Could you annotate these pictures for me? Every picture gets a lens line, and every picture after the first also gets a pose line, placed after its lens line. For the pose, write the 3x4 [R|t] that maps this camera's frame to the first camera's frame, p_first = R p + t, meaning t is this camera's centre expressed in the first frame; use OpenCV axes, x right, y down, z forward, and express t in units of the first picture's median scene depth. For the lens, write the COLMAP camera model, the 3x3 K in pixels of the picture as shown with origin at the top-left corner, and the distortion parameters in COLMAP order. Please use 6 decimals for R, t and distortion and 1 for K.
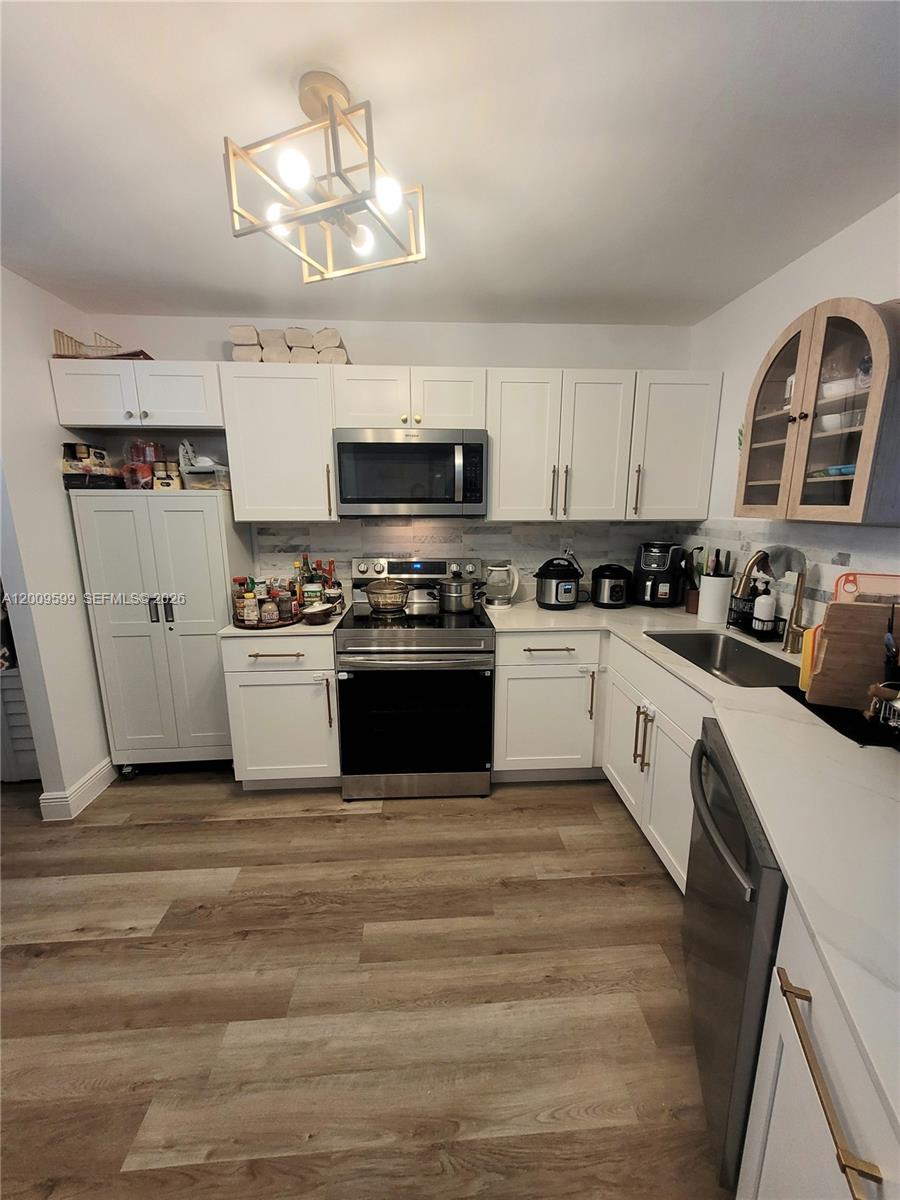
lens RADIAL K [[465.3, 0, 454.8], [0, 465.3, 598.2], [0, 0, 1]] dist [0.011408, -0.004153]
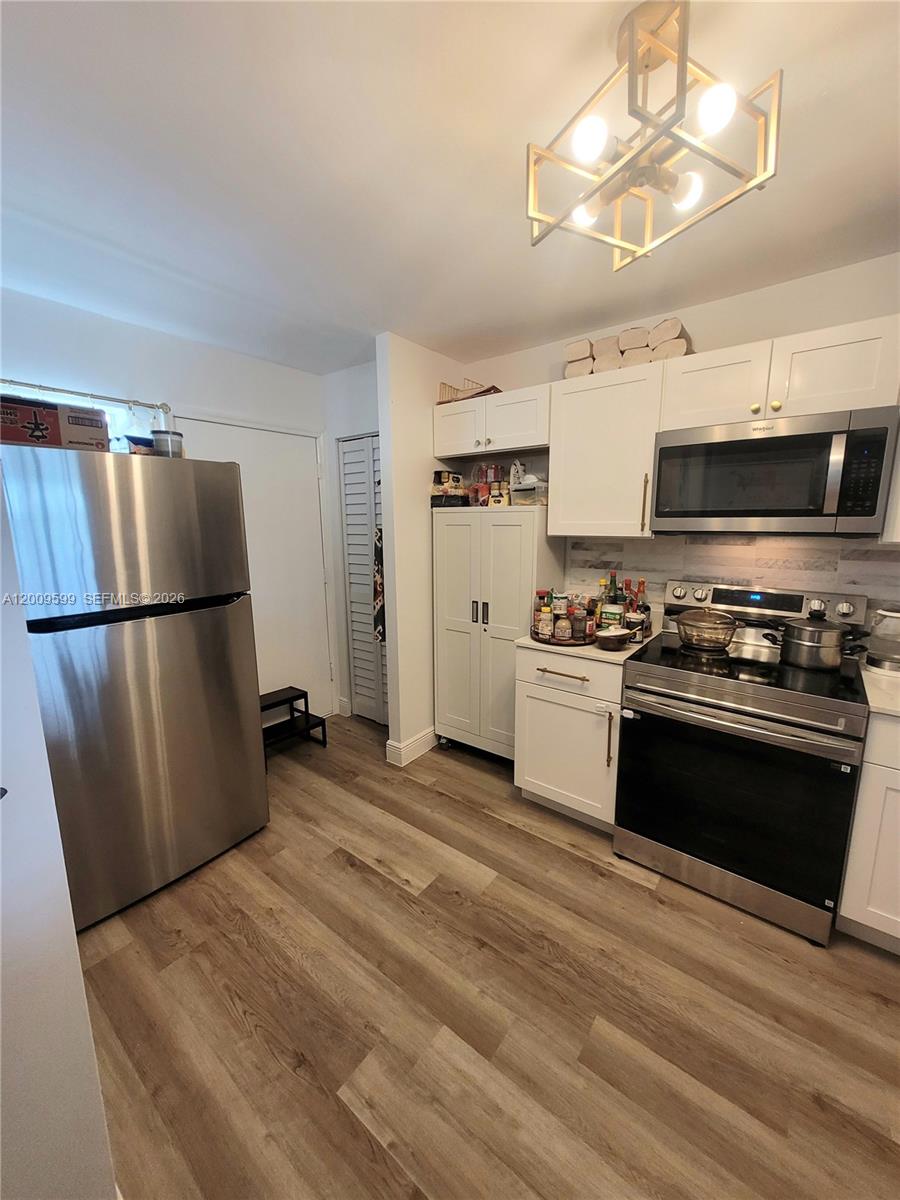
lens RADIAL K [[465.3, 0, 454.8], [0, 465.3, 598.2], [0, 0, 1]] dist [0.011408, -0.004153]
pose [[0.749700, 0.109130, -0.652717, 0.060749], [-0.126080, 0.991798, 0.021009, -0.025071], [0.649656, 0.066544, 0.757310, 0.107171]]
